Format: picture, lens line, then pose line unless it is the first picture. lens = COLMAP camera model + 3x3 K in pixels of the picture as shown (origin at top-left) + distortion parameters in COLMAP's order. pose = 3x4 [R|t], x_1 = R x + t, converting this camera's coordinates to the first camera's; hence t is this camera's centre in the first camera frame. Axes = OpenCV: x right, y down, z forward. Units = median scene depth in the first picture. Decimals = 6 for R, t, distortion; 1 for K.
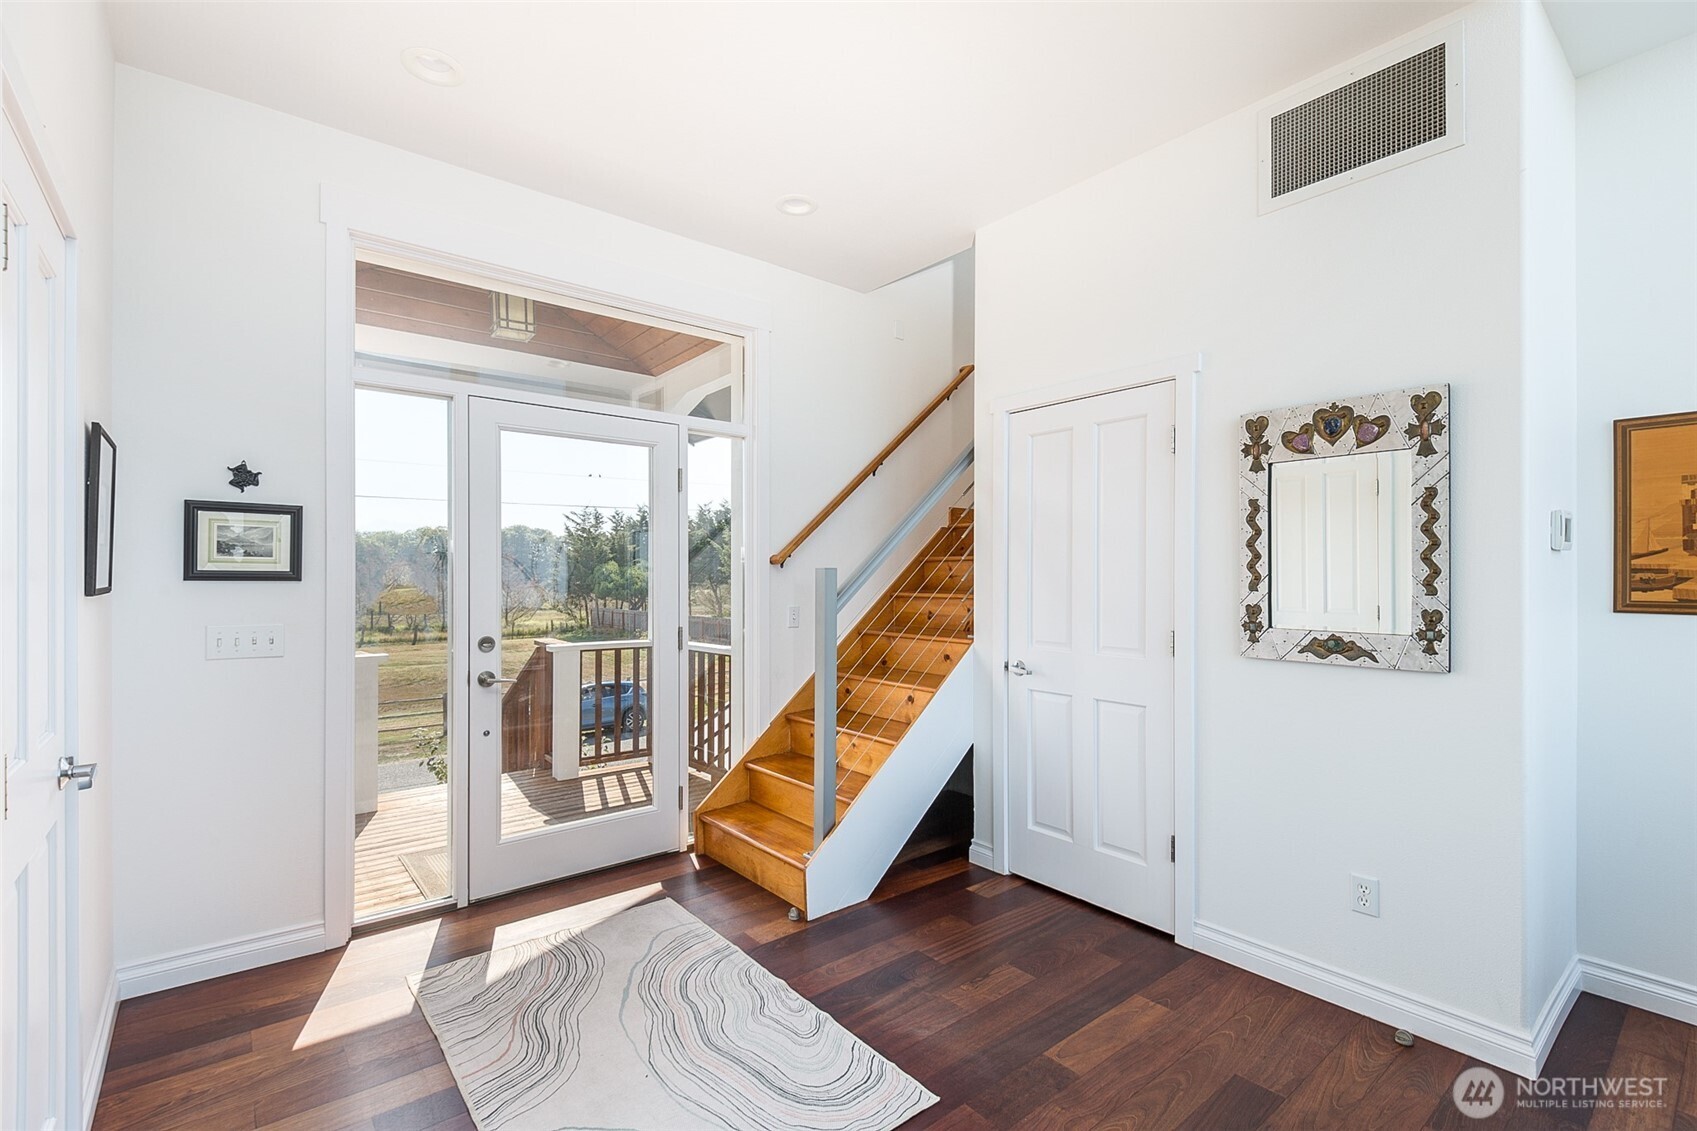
lens RADIAL K [[767.1, 0, 846.4], [0, 767.1, 569.3], [0, 0, 1]] dist [-0.007367, -0.000198]
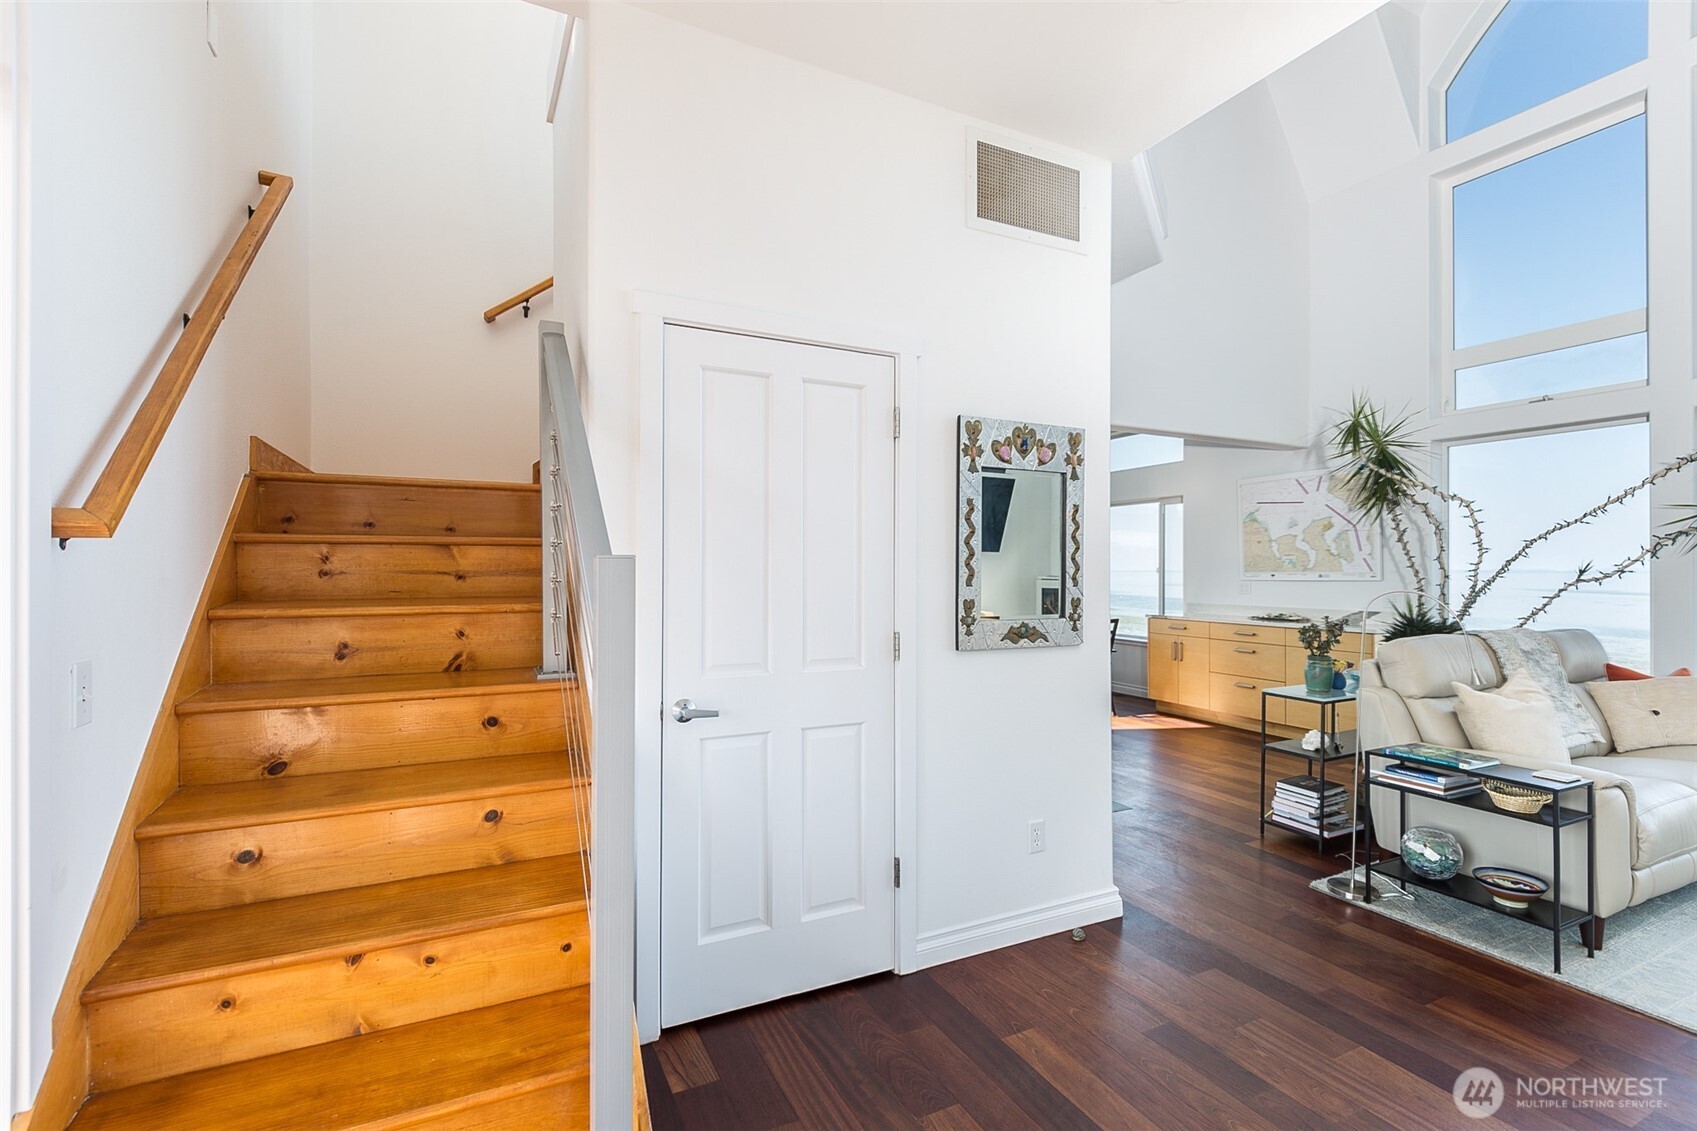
lens RADIAL K [[771.9, 0, 848.5], [0, 771.9, 565.5], [0, 0, 1]] dist [0.022255, -0.000069]
pose [[0.211580, 0.007949, 0.977328, -0.535970], [-0.003920, 0.999966, -0.007284, 0.008011], [-0.977353, -0.002290, 0.211604, 0.948093]]
